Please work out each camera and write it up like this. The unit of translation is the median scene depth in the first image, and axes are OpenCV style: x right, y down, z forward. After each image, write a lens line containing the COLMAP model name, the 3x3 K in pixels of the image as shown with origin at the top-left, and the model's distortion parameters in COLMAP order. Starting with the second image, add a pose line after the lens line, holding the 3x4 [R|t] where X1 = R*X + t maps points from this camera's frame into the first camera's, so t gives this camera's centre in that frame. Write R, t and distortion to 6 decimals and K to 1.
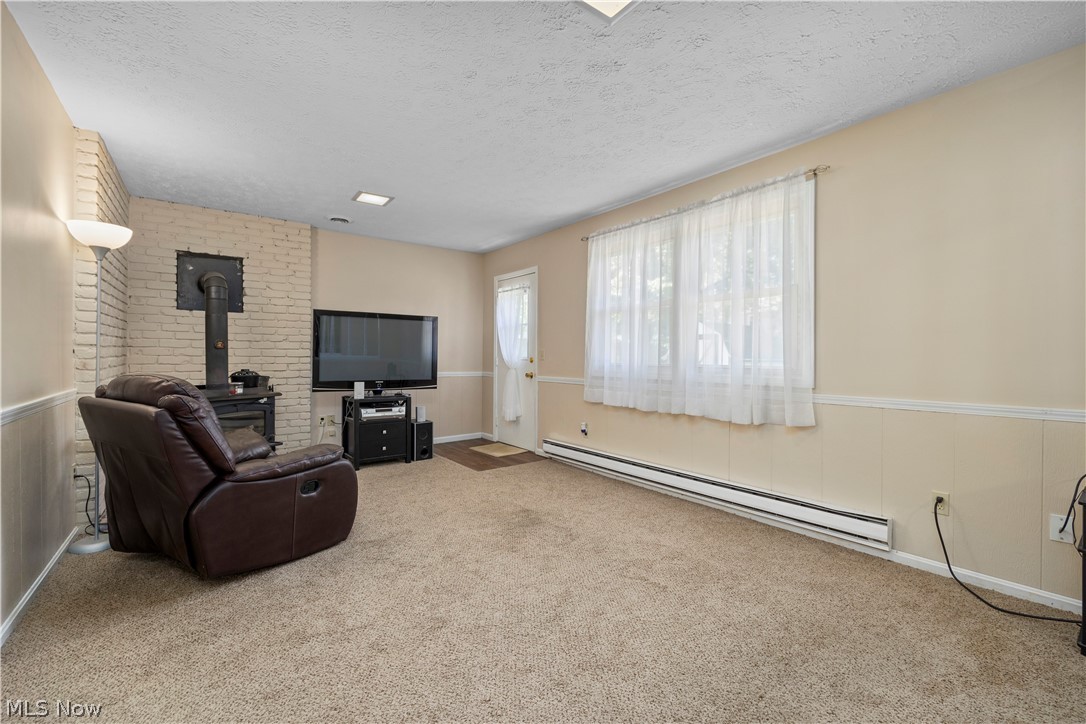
lens RADIAL K [[463.4, 0, 541.4], [0, 463.4, 363.5], [0, 0, 1]] dist [-0.017804, -0.000524]
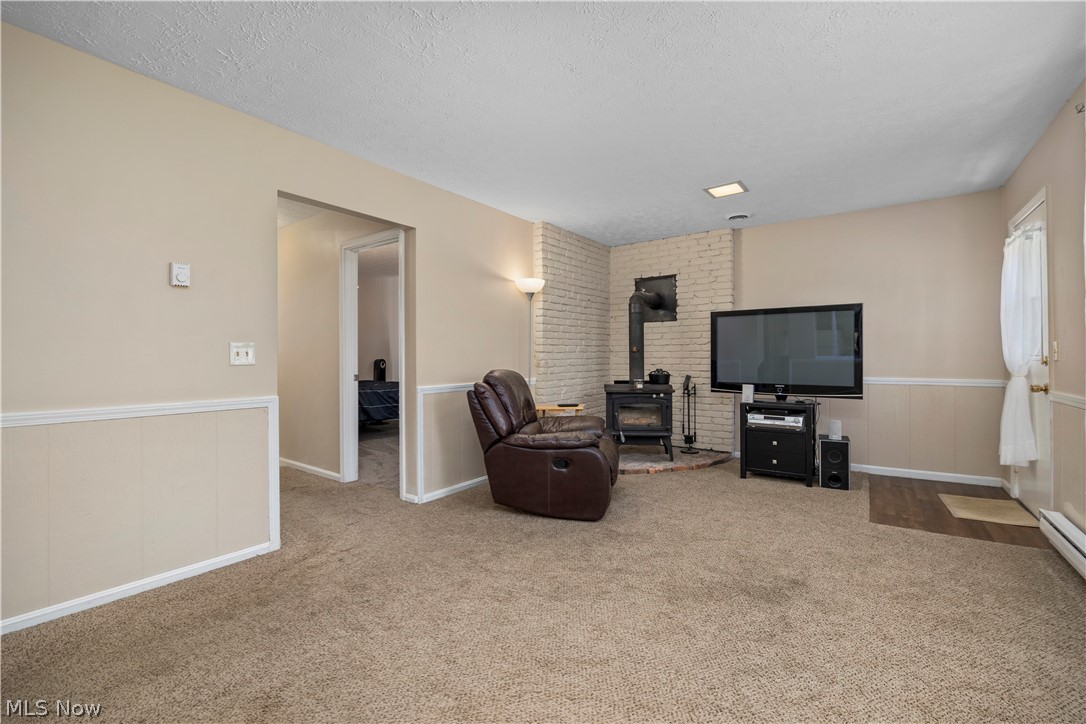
lens RADIAL K [[463.4, 0, 547.0], [0, 463.4, 359.5], [0, 0, 1]] dist [-0.017804, -0.000524]
pose [[0.282019, -0.003435, -0.959403, 0.398340], [-0.006638, 0.999963, -0.005531, -0.002858], [0.959386, 0.007928, 0.281986, 0.354469]]
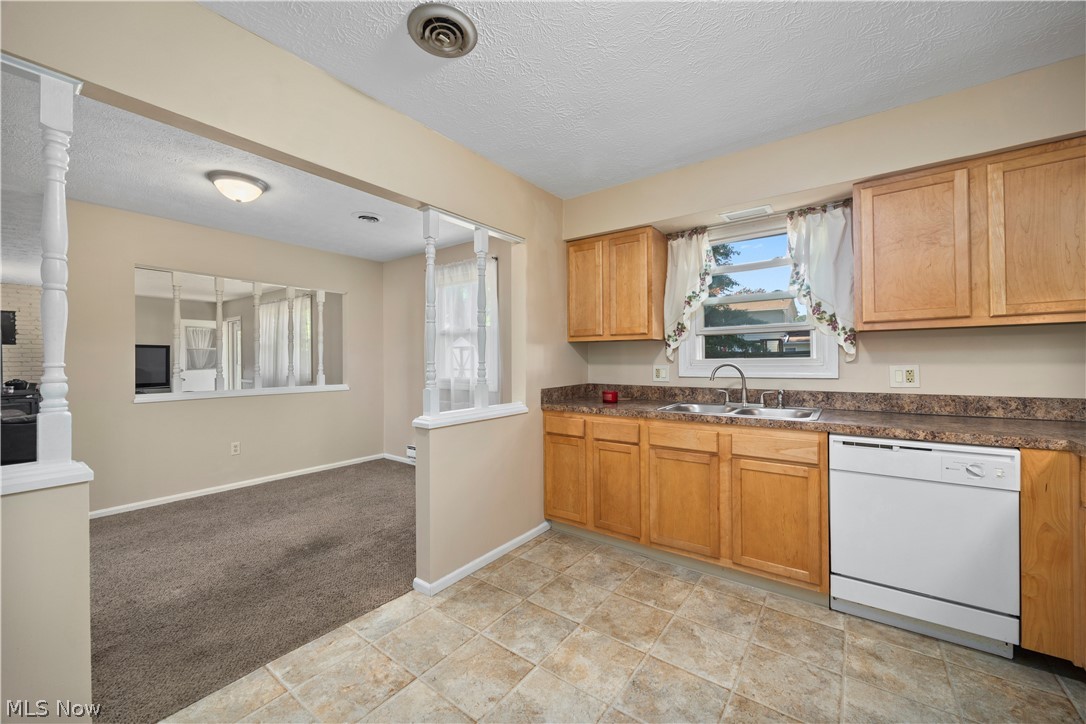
lens RADIAL K [[438.1, 0, 555.3], [0, 438.1, 358.6], [0, 0, 1]] dist [-0.004835, -0.000833]
pose [[0.955103, -0.010584, 0.296084, 0.741158], [0.015395, 0.999785, -0.013923, -0.009813], [-0.295873, 0.017856, 0.955060, -1.061079]]
